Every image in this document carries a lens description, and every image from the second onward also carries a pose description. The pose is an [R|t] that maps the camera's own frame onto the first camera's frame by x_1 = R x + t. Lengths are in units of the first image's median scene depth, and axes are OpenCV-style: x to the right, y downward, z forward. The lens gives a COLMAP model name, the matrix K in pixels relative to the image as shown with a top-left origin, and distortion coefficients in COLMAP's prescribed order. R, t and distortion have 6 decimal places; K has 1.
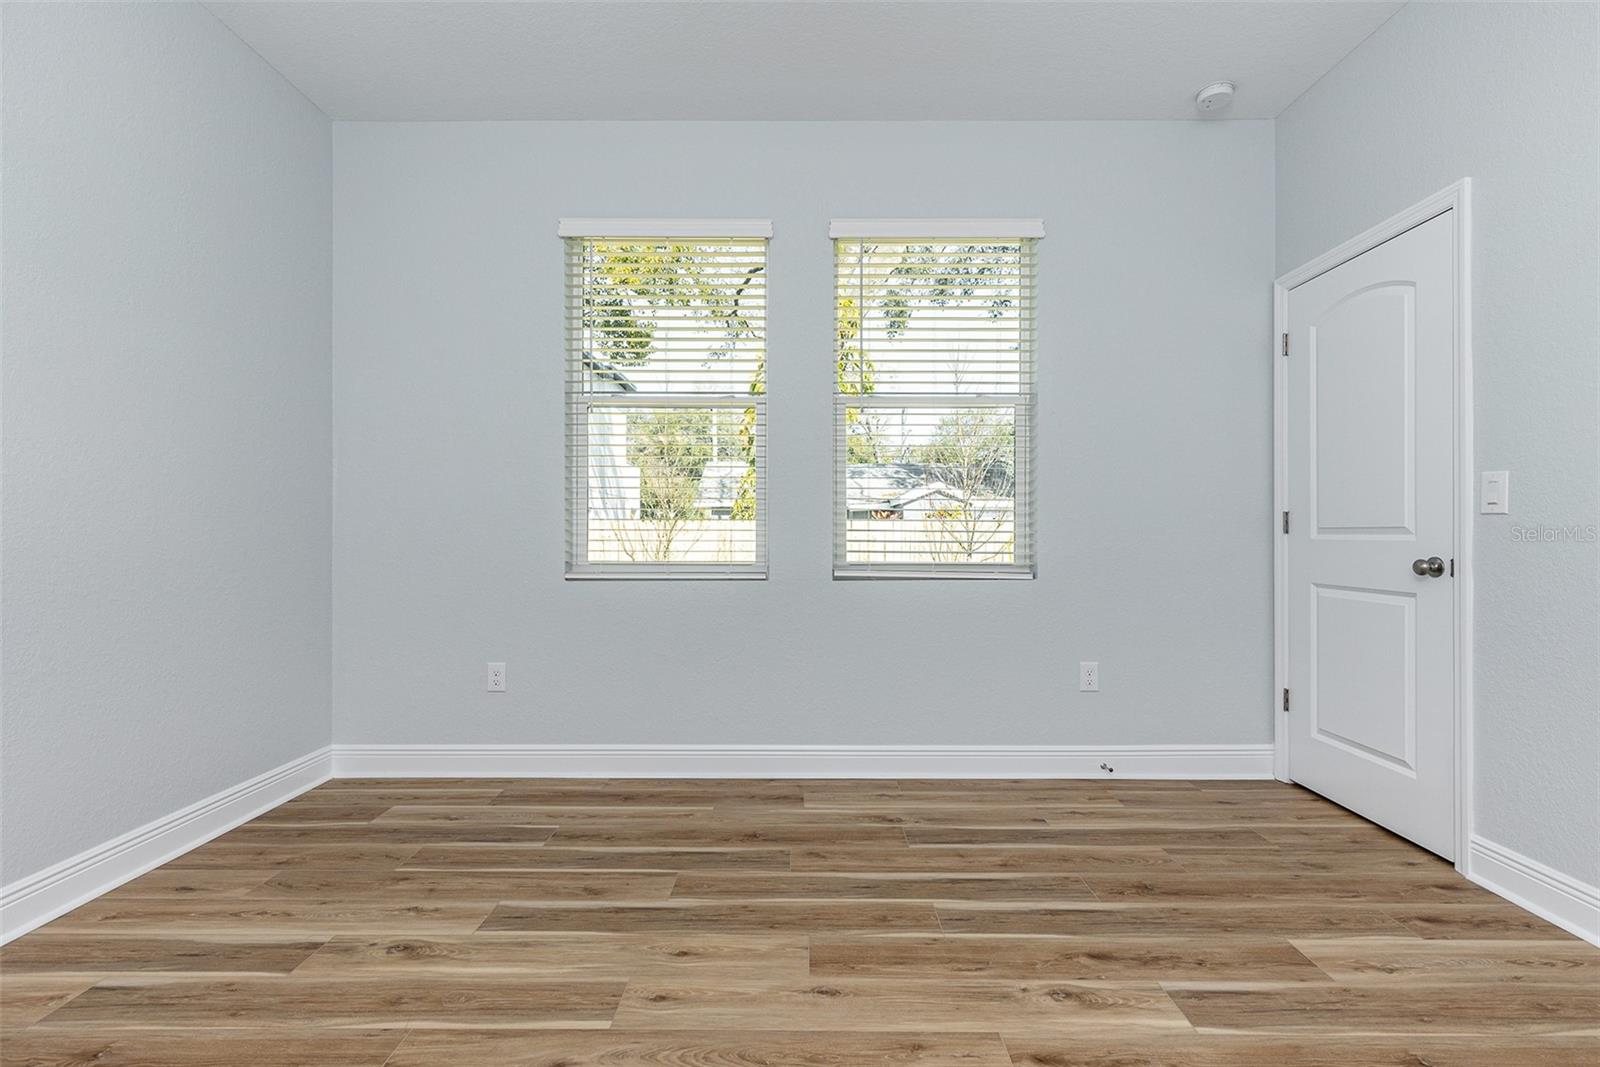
lens RADIAL K [[675.7, 0, 792.6], [0, 675.7, 534.4], [0, 0, 1]] dist [0.002984, 0.000074]
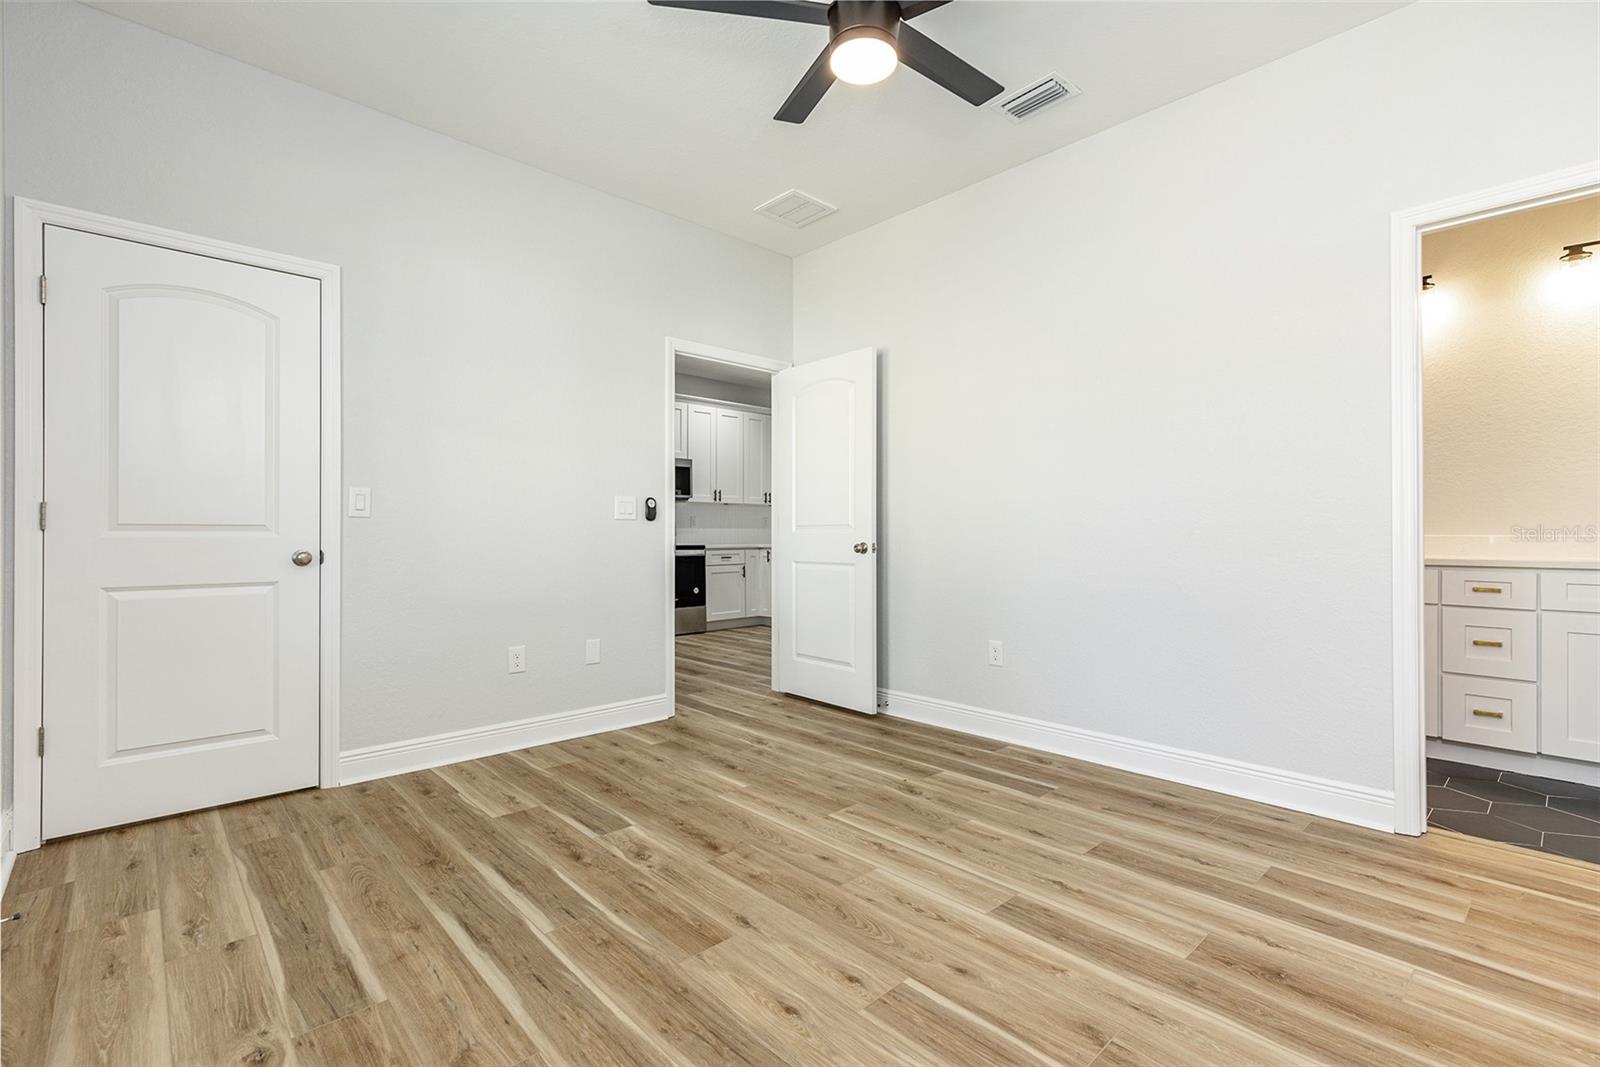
lens RADIAL K [[720.8, 0, 800.0], [0, 720.8, 533.5], [0, 0, 1]] dist [-0.000139, 0.000053]
pose [[-0.666134, 0.000687, 0.745832, -0.665571], [0.002171, 0.999997, 0.001017, 0.004732], [-0.745829, 0.002297, -0.666134, 1.239419]]
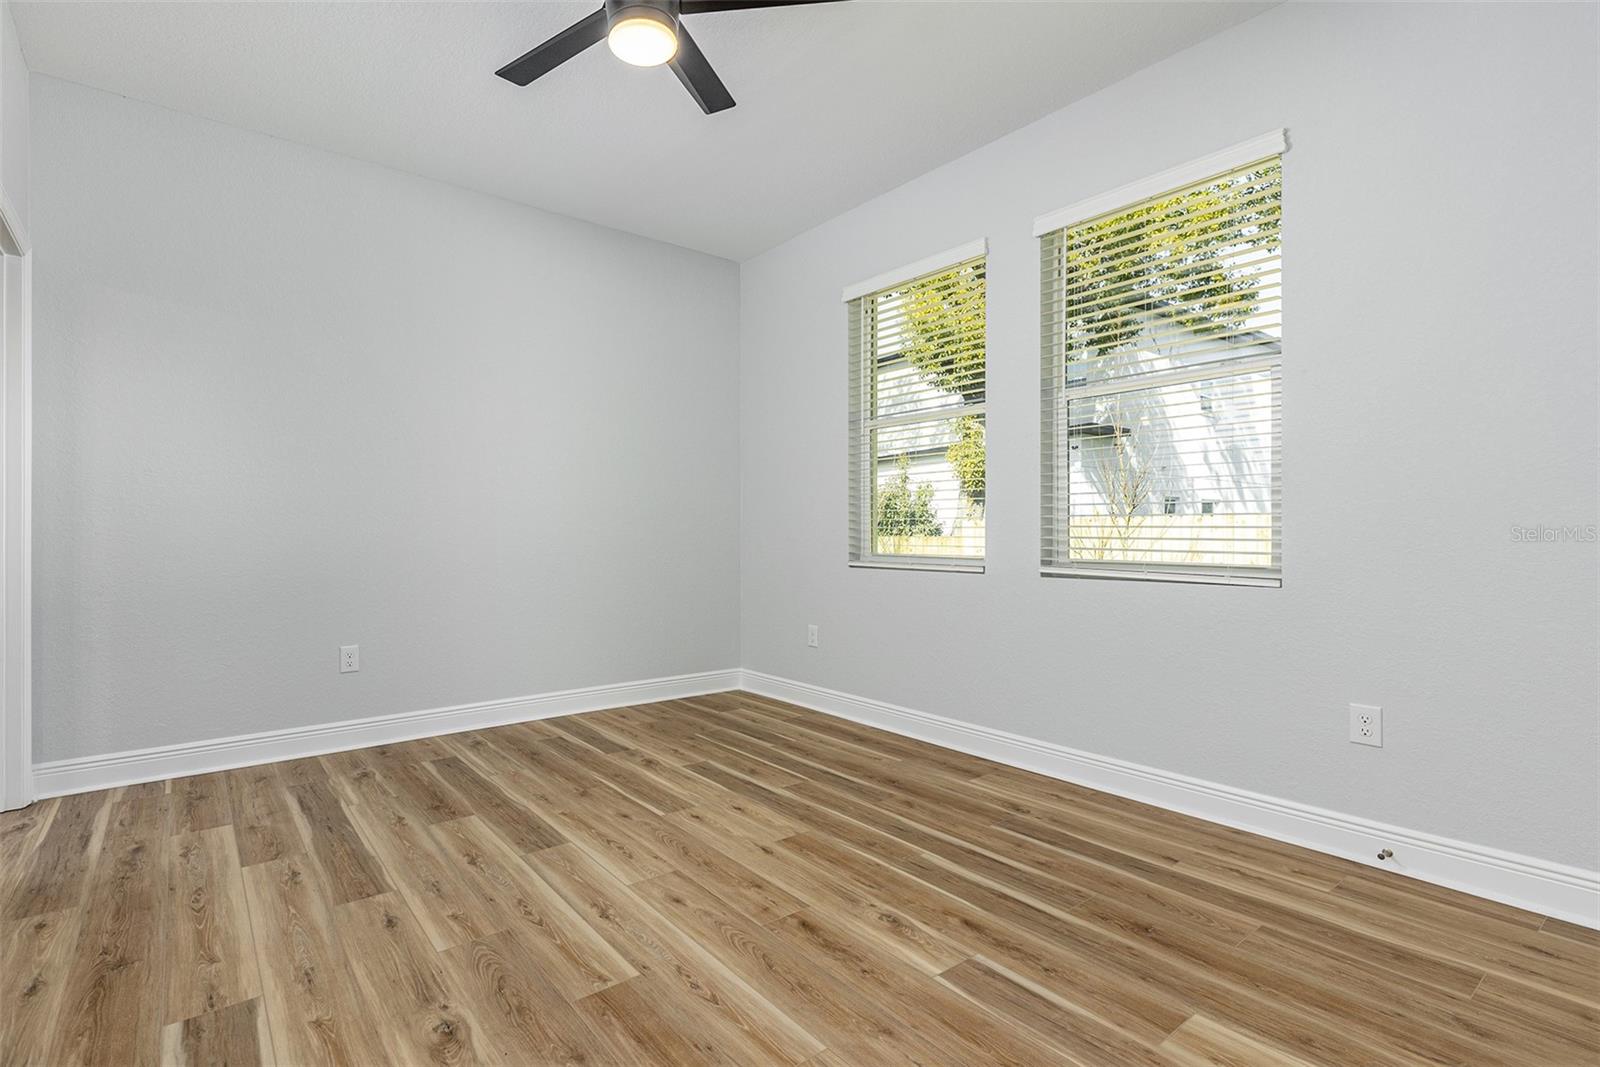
lens RADIAL K [[720.8, 0, 800.0], [0, 720.8, 533.5], [0, 0, 1]] dist [-0.000139, 0.000053]
pose [[0.654766, 0.000390, -0.755831, 0.881915], [0.000787, 0.999999, 0.001197, 0.003455], [0.755831, -0.001379, 0.654765, 0.040390]]
